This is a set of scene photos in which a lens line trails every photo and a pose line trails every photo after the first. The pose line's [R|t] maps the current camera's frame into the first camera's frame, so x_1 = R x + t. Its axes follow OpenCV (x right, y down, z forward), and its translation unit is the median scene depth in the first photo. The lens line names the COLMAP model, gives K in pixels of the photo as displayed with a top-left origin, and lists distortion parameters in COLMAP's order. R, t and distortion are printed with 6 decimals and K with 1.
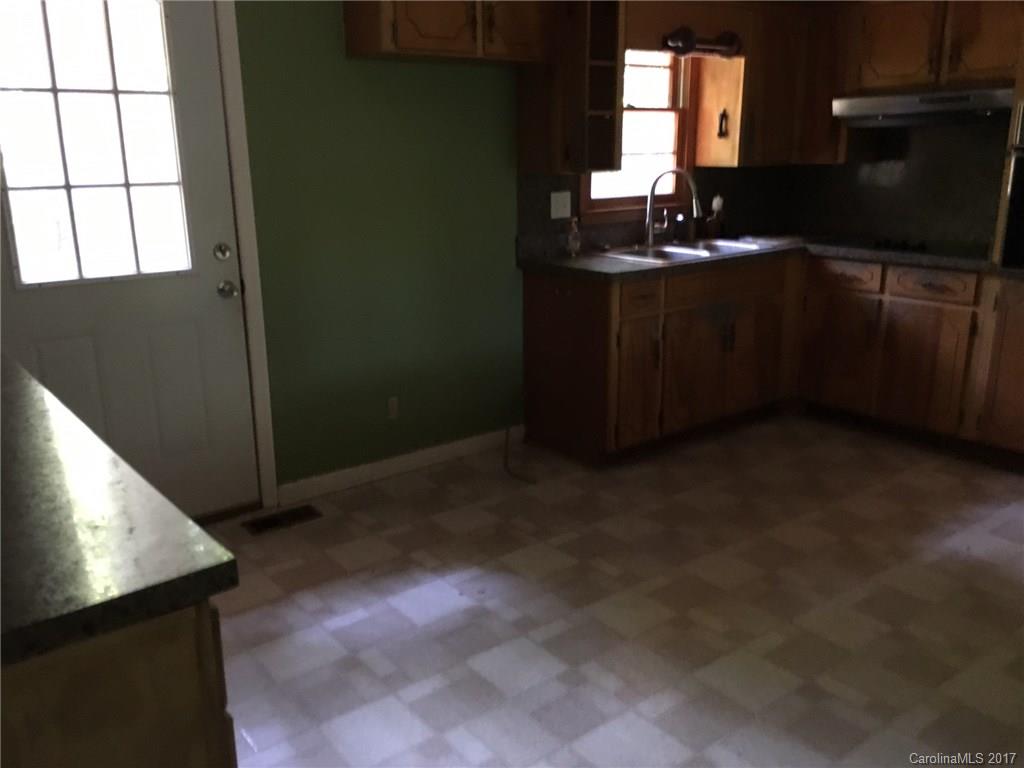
lens RADIAL K [[881.4, 0, 511.2], [0, 881.4, 381.4], [0, 0, 1]] dist [0.079584, -0.105682]
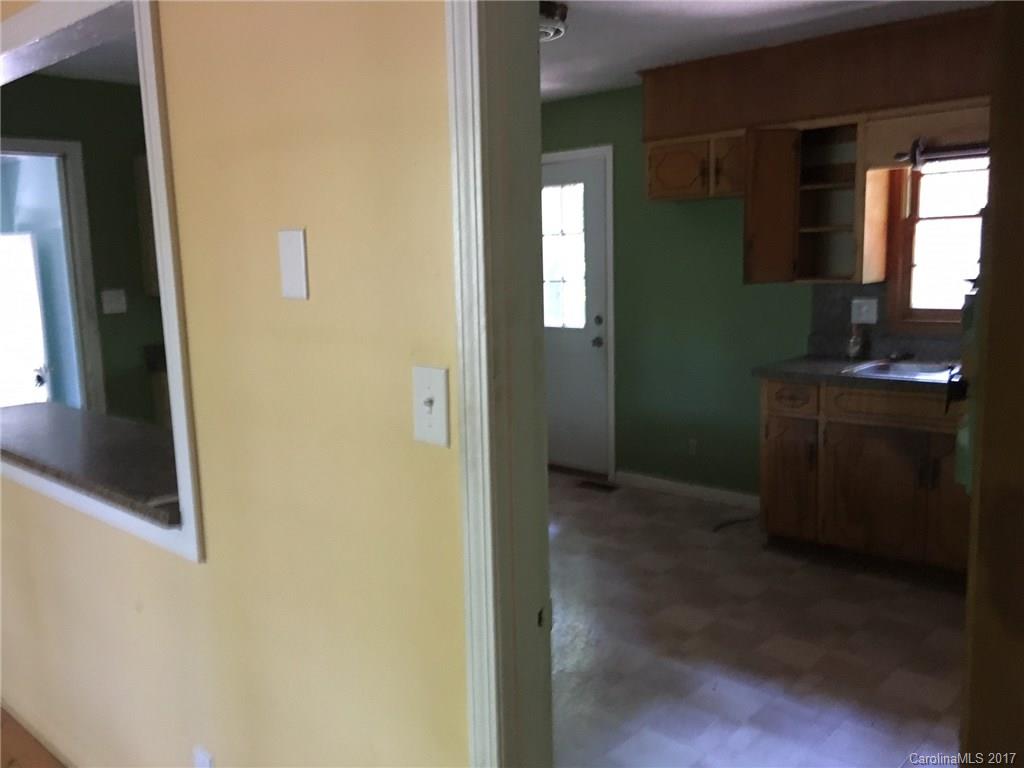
lens RADIAL K [[873.9, 0, 512.0], [0, 873.9, 382.1], [0, 0, 1]] dist [0.071139, -0.090923]
pose [[0.152202, 0.145071, -0.977645, 1.042606], [-0.234191, 0.966293, 0.106927, -0.134569], [0.960203, 0.212681, 0.181046, 0.434873]]
